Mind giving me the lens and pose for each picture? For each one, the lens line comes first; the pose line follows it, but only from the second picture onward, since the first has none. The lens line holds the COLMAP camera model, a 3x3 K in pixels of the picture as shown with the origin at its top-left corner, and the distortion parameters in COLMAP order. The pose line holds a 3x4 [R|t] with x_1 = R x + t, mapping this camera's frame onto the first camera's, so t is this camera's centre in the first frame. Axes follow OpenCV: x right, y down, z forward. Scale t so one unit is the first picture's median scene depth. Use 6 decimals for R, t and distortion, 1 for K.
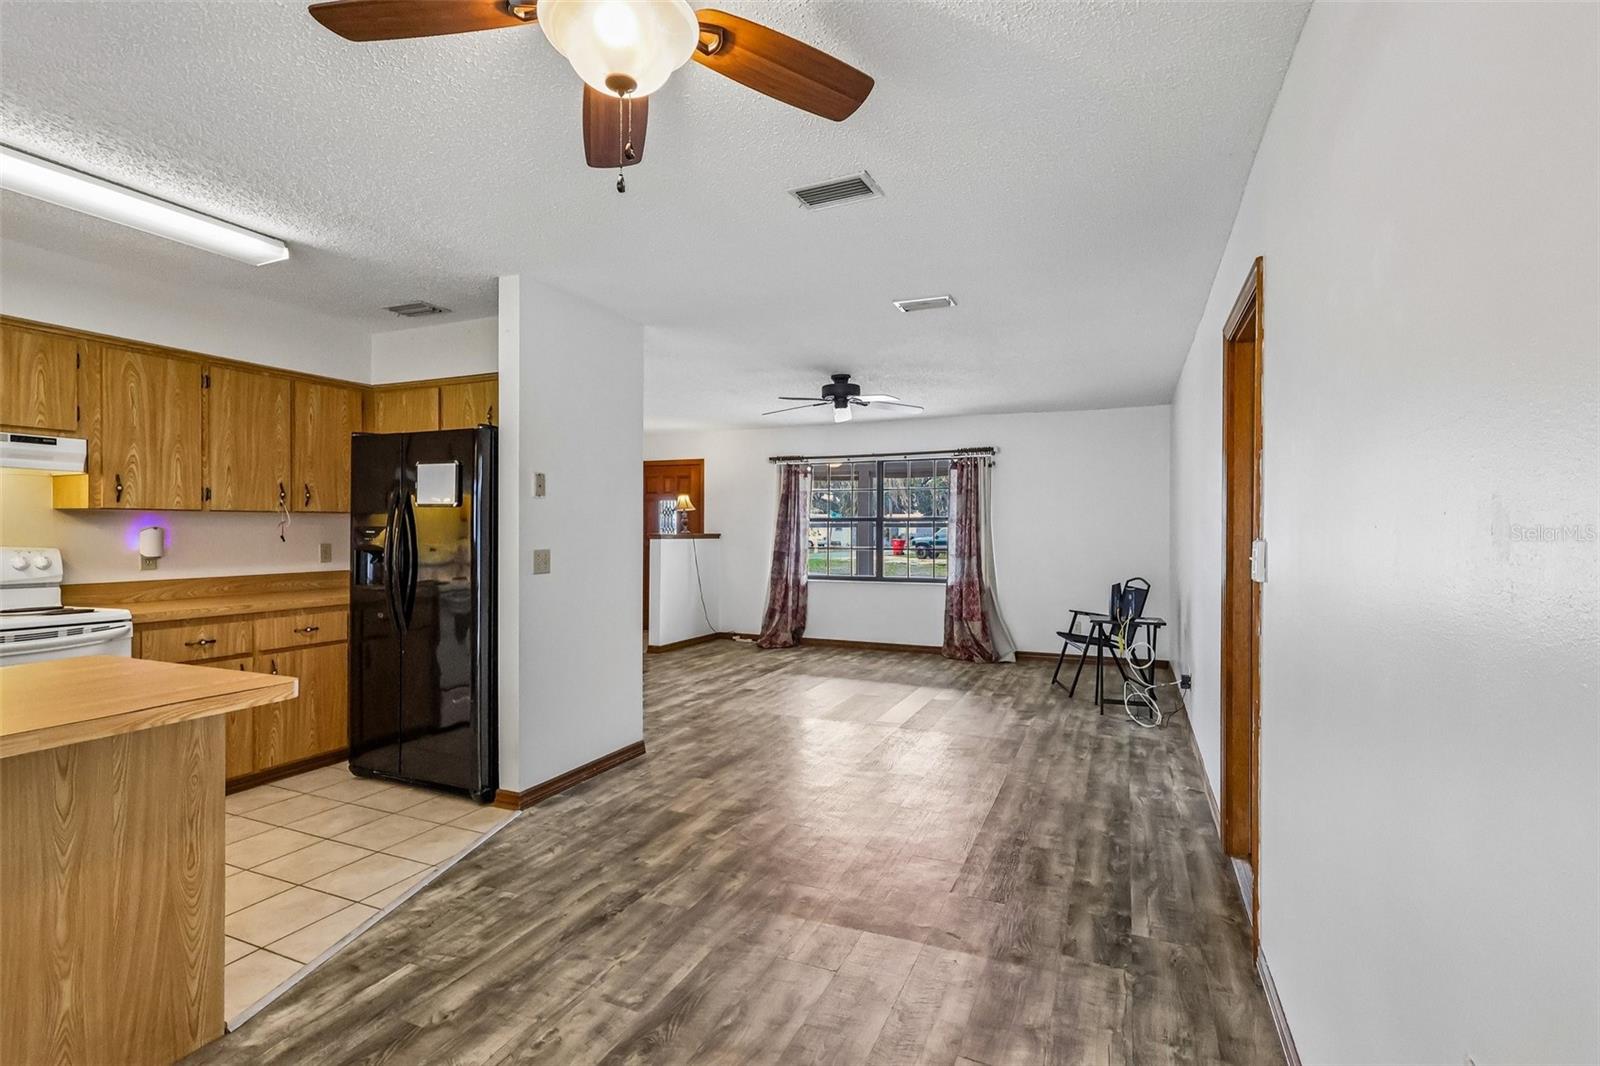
lens RADIAL K [[748.4, 0, 804.7], [0, 748.4, 531.6], [0, 0, 1]] dist [0.004361, 0.001067]
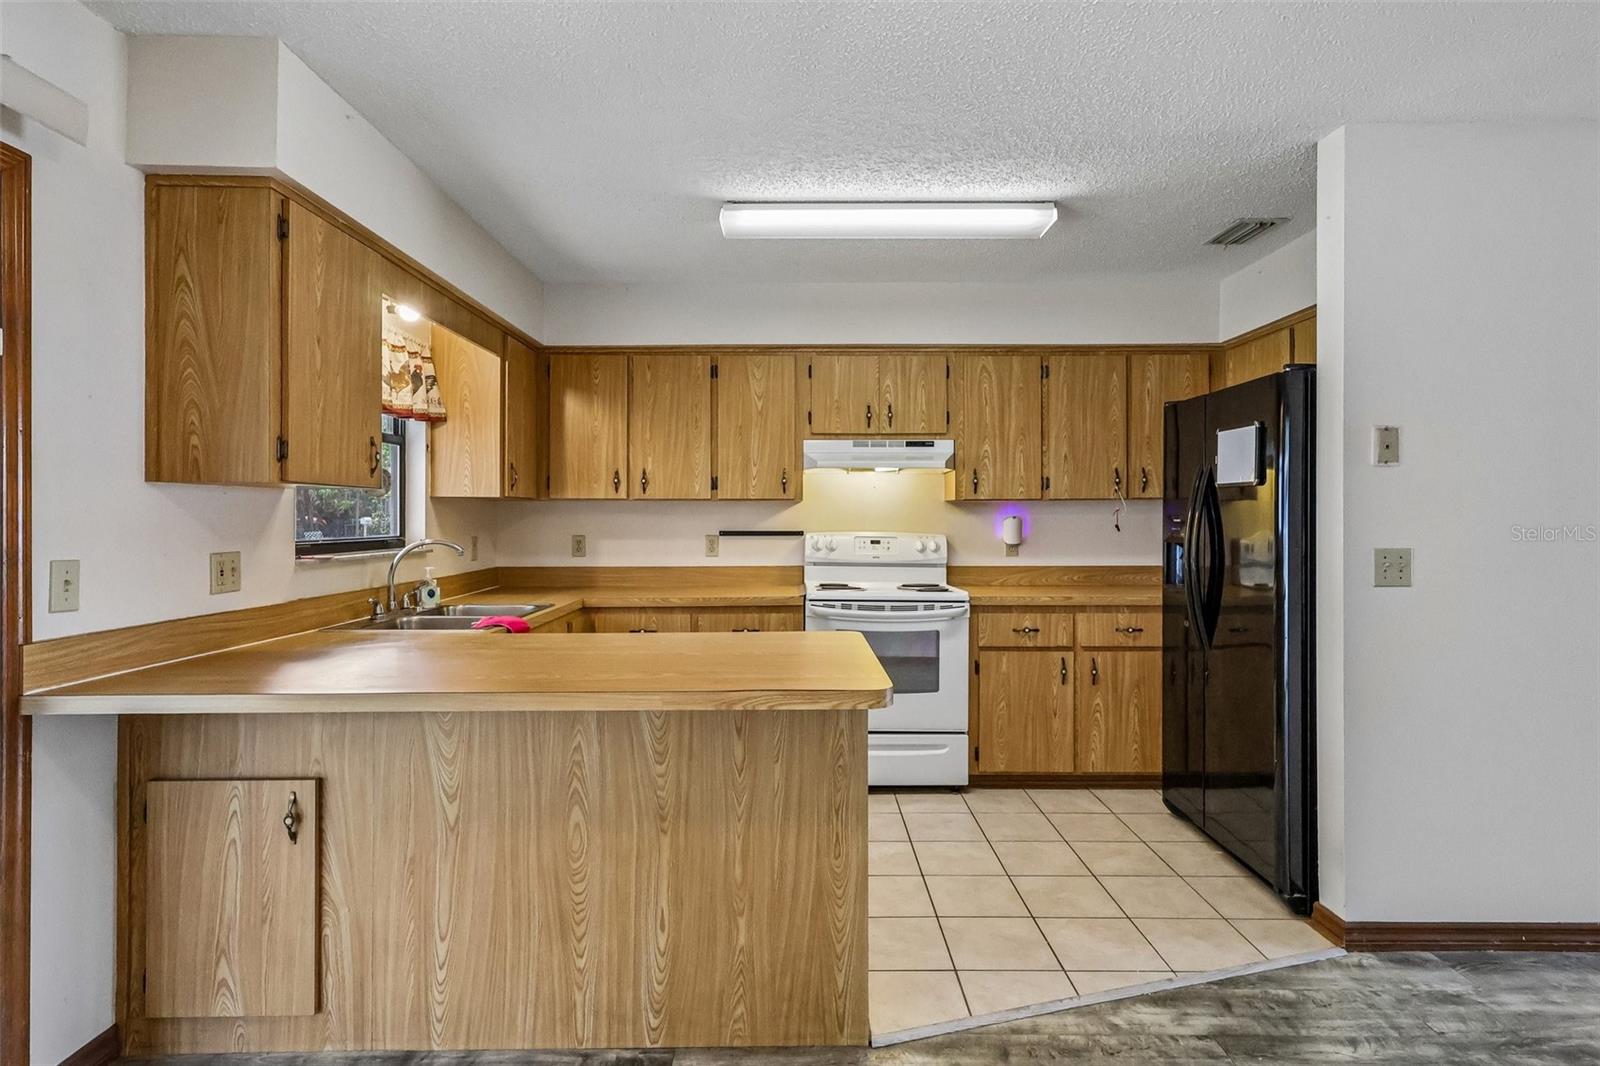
lens RADIAL K [[813.6, 0, 797.4], [0, 813.6, 519.6], [0, 0, 1]] dist [0.004653, 0.001089]
pose [[0.398862, -0.001931, -0.917009, 0.074898], [-0.000699, 0.999997, -0.002410, 0.001936], [0.917011, 0.001602, 0.398859, 0.265539]]
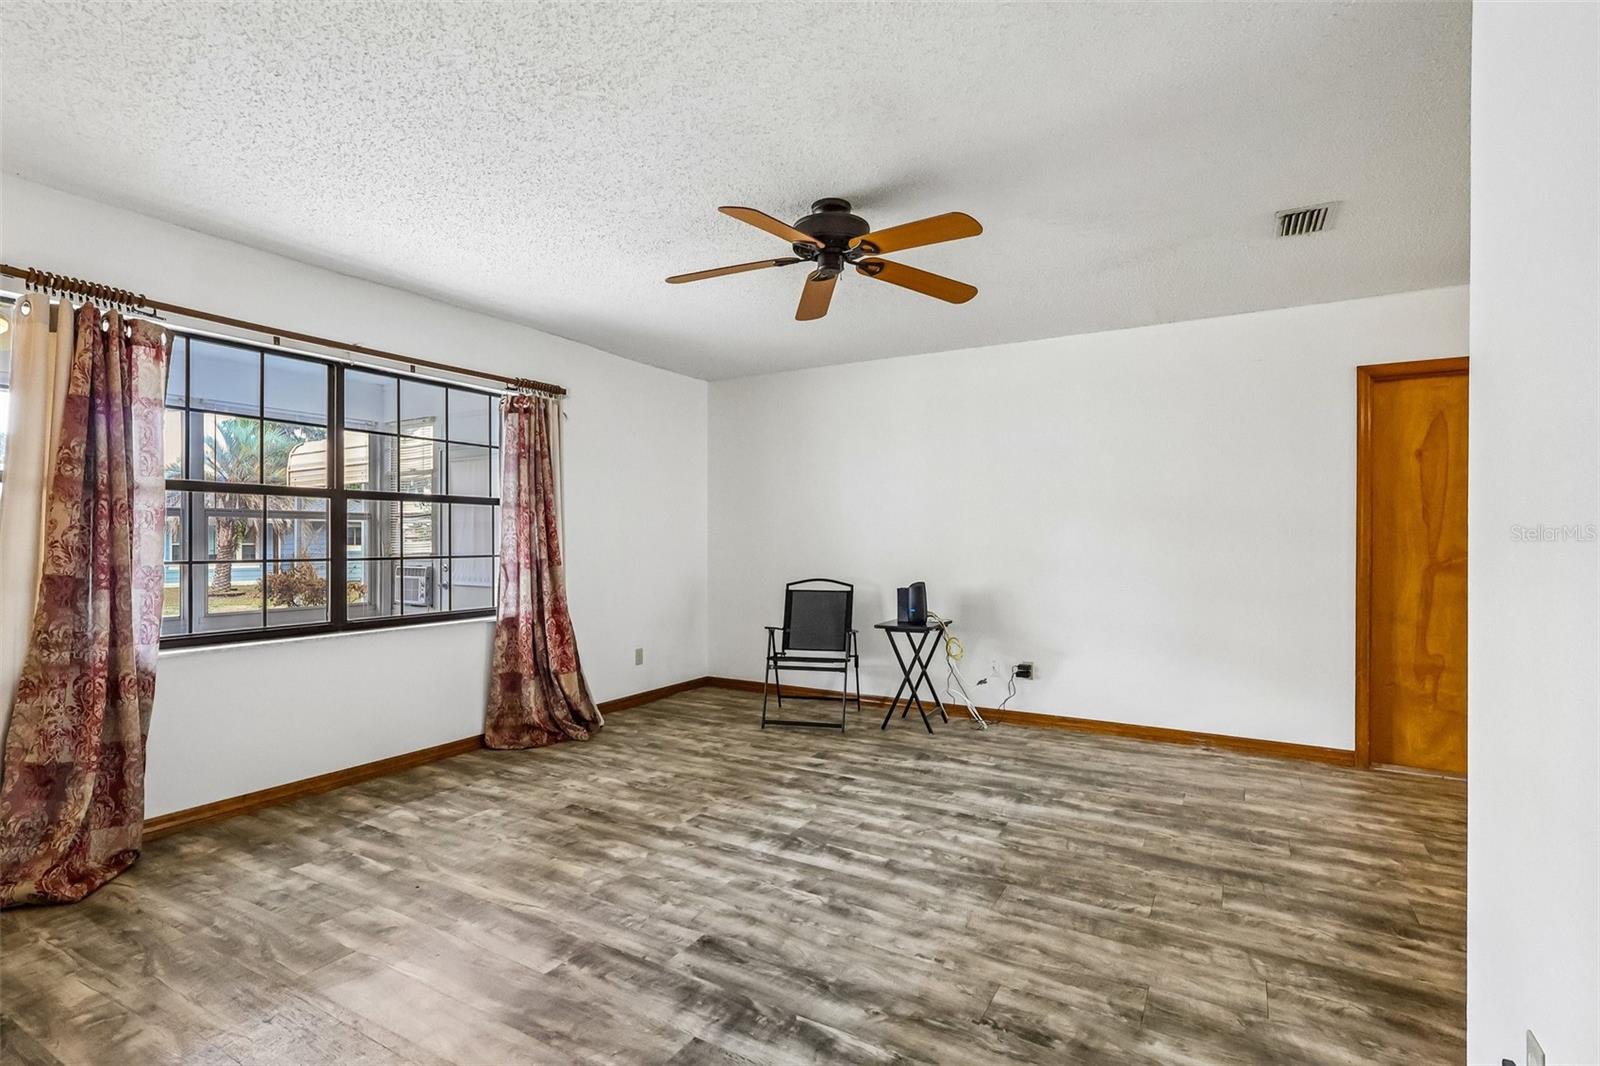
lens RADIAL K [[762.5, 0, 794.9], [0, 762.5, 541.1], [0, 0, 1]] dist [0.004348, 0.001207]
pose [[0.126028, -0.003154, 0.992022, -0.726485], [-0.001241, 0.999994, 0.003337, 0.023203], [-0.992026, -0.001652, 0.126023, 1.503430]]
